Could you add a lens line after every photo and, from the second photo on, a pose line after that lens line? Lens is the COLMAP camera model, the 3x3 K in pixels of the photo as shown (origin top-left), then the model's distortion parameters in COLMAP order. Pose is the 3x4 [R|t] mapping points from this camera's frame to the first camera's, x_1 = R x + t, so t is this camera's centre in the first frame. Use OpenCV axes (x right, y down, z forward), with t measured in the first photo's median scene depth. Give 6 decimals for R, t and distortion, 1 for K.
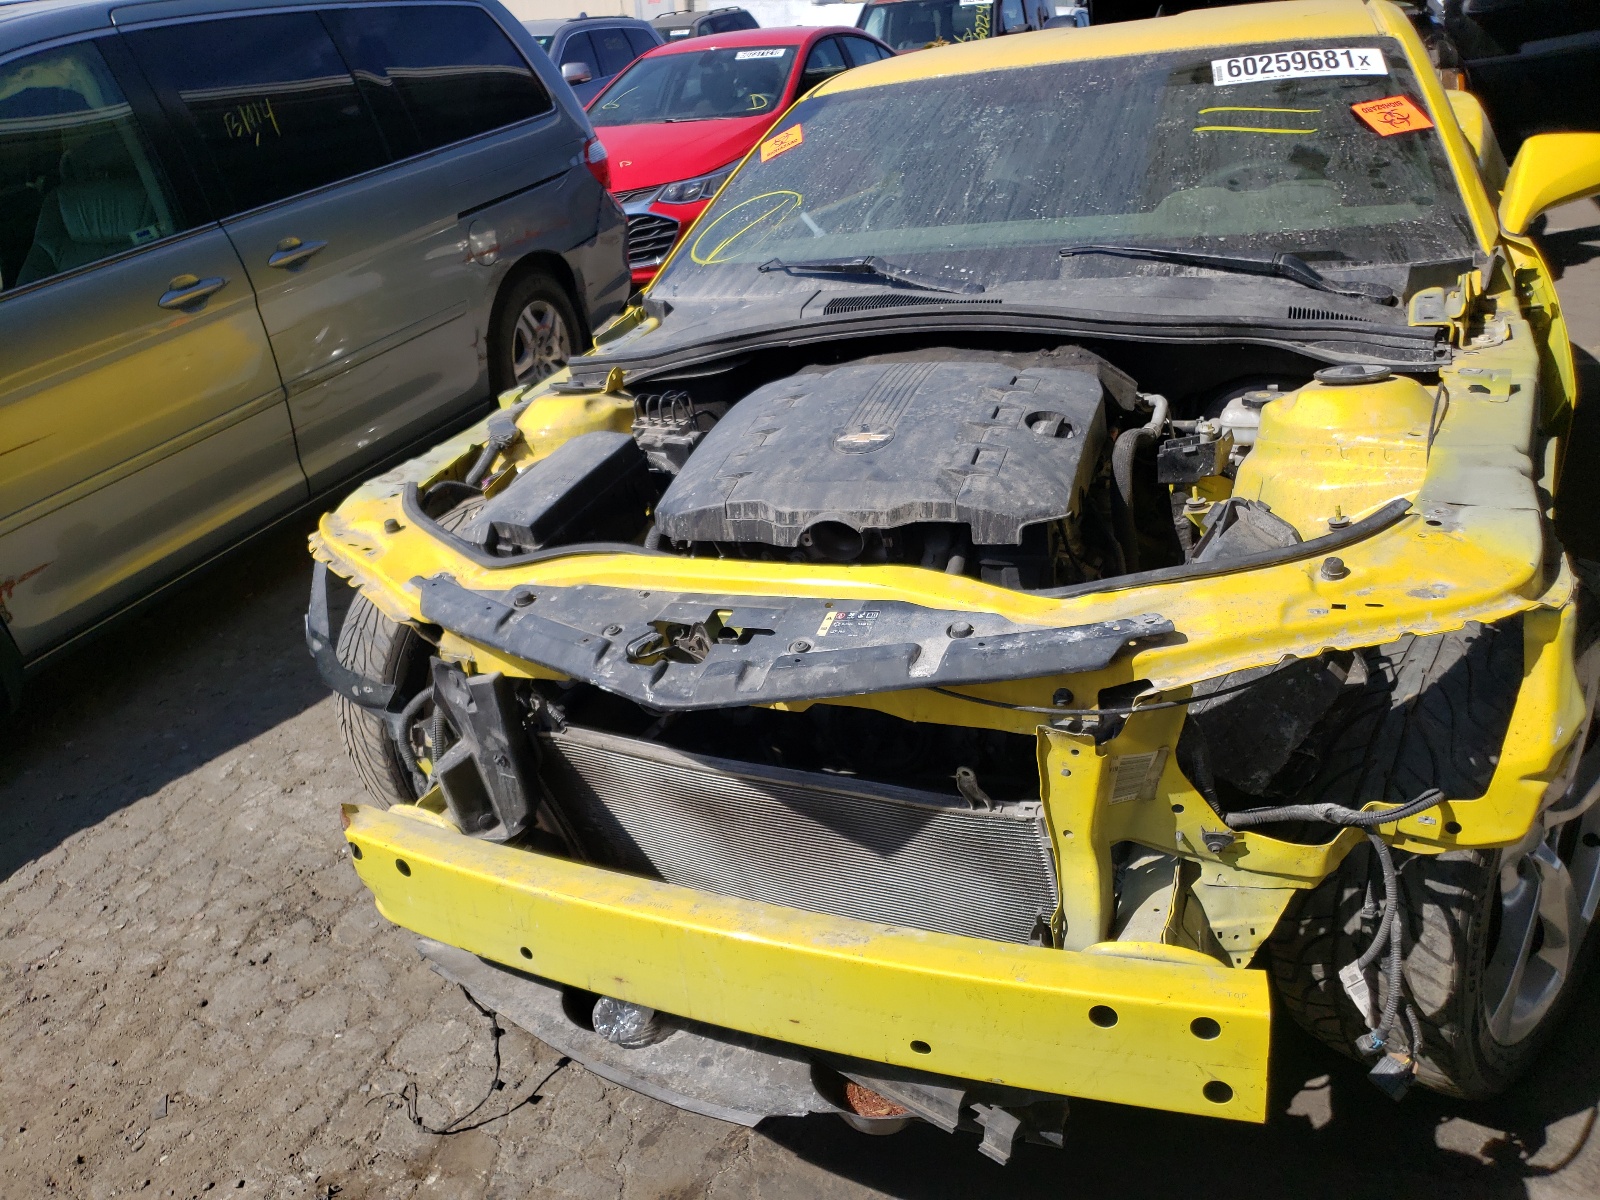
lens RADIAL K [[1287.3, 0, 771.0], [0, 1287.3, 601.7], [0, 0, 1]] dist [0.011052, 0.004684]
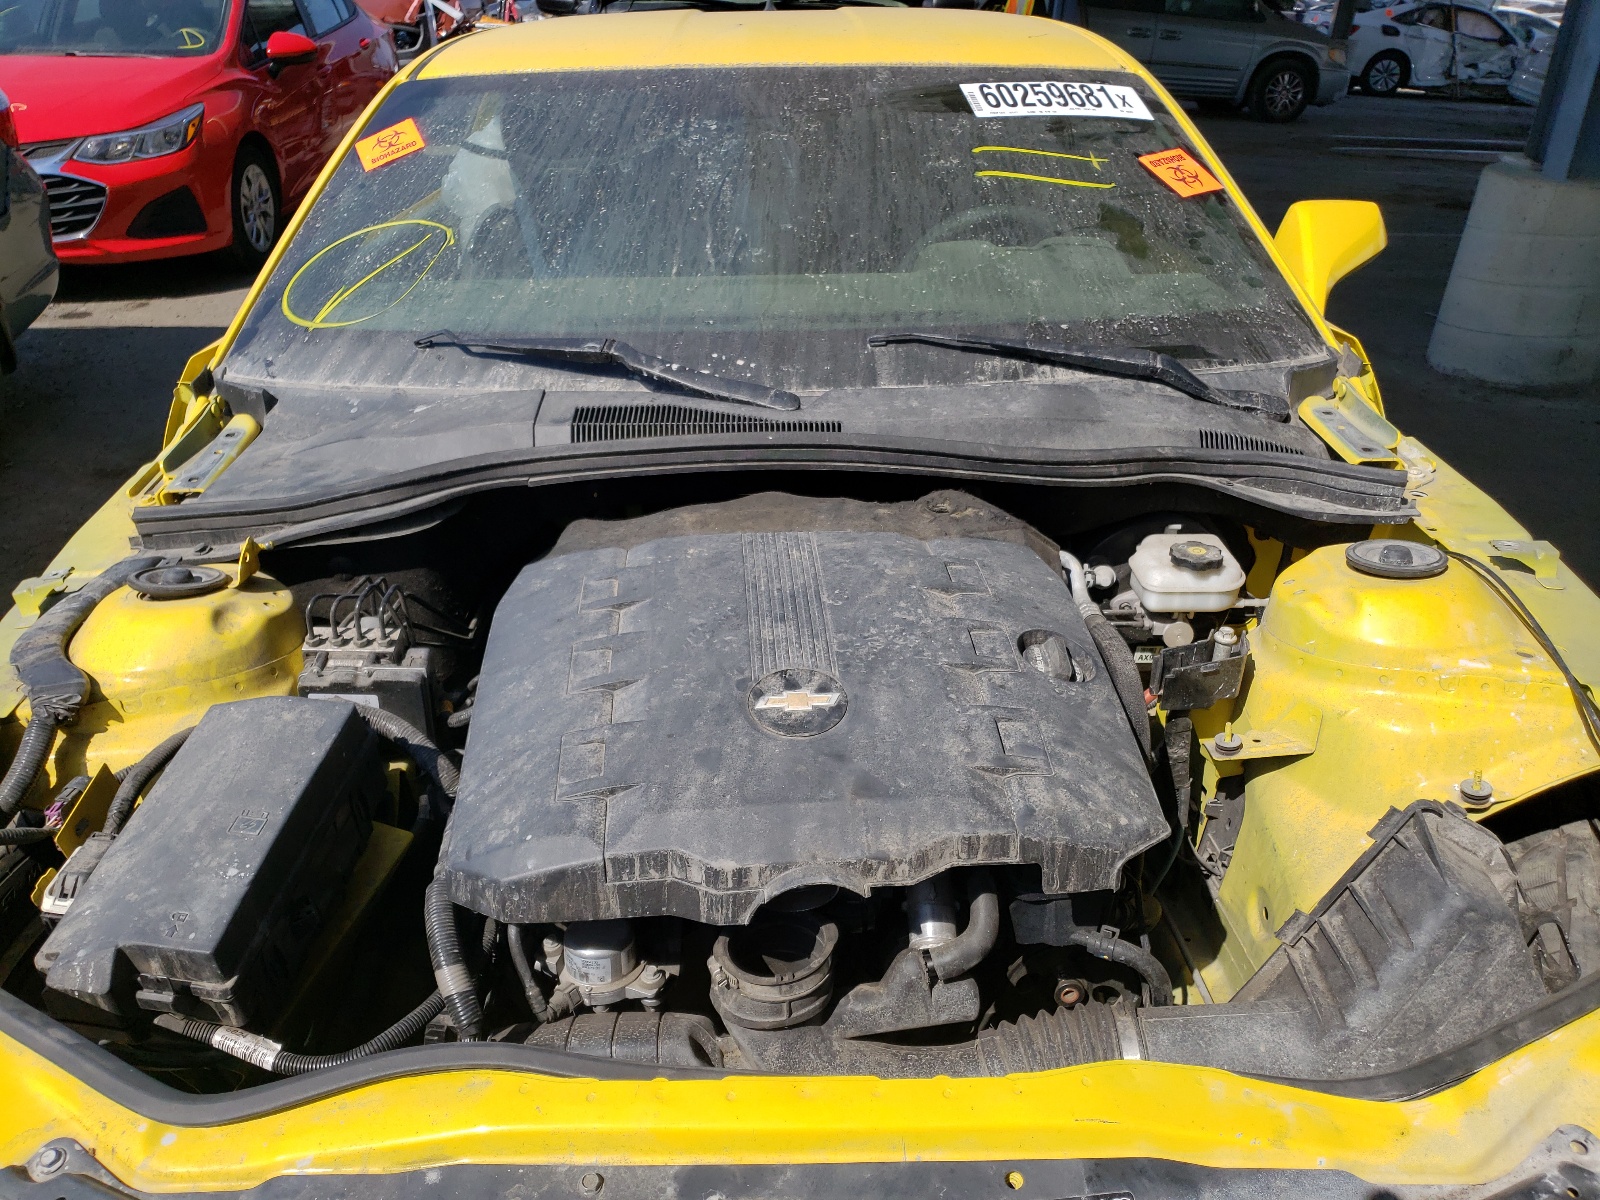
lens RADIAL K [[1253.2, 0, 800.0], [0, 1253.2, 600.0], [0, 0, 1]] dist [0.094186, -0.129509]
pose [[0.900167, -0.096501, 0.424720, -0.152267], [0.080812, 0.995219, 0.054849, -0.176855], [-0.427982, -0.015051, 0.903662, 0.378133]]
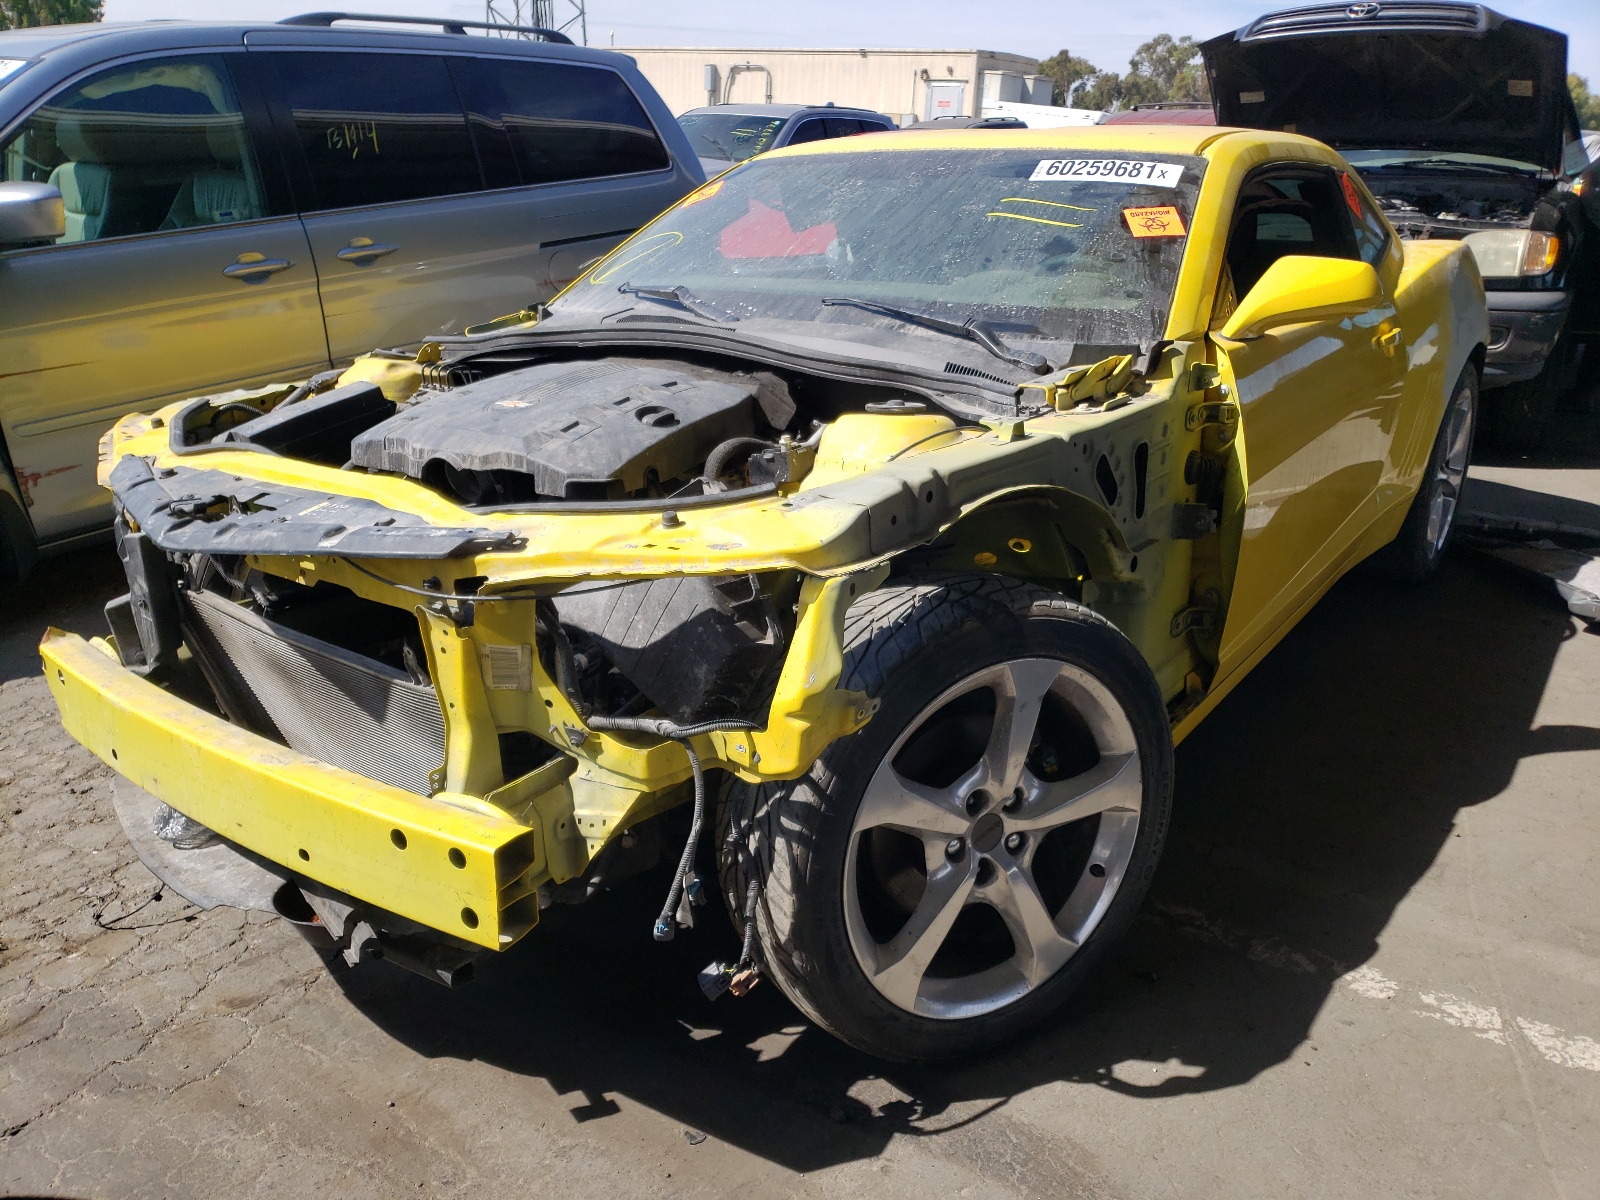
lens RADIAL K [[1253.2, 0, 800.0], [0, 1253.2, 600.0], [0, 0, 1]] dist [0.094186, -0.129509]
pose [[0.973711, 0.166739, -0.155192, 0.455872], [-0.176648, 0.982882, -0.052323, 0.054644], [0.143812, 0.078362, 0.986498, -0.087747]]
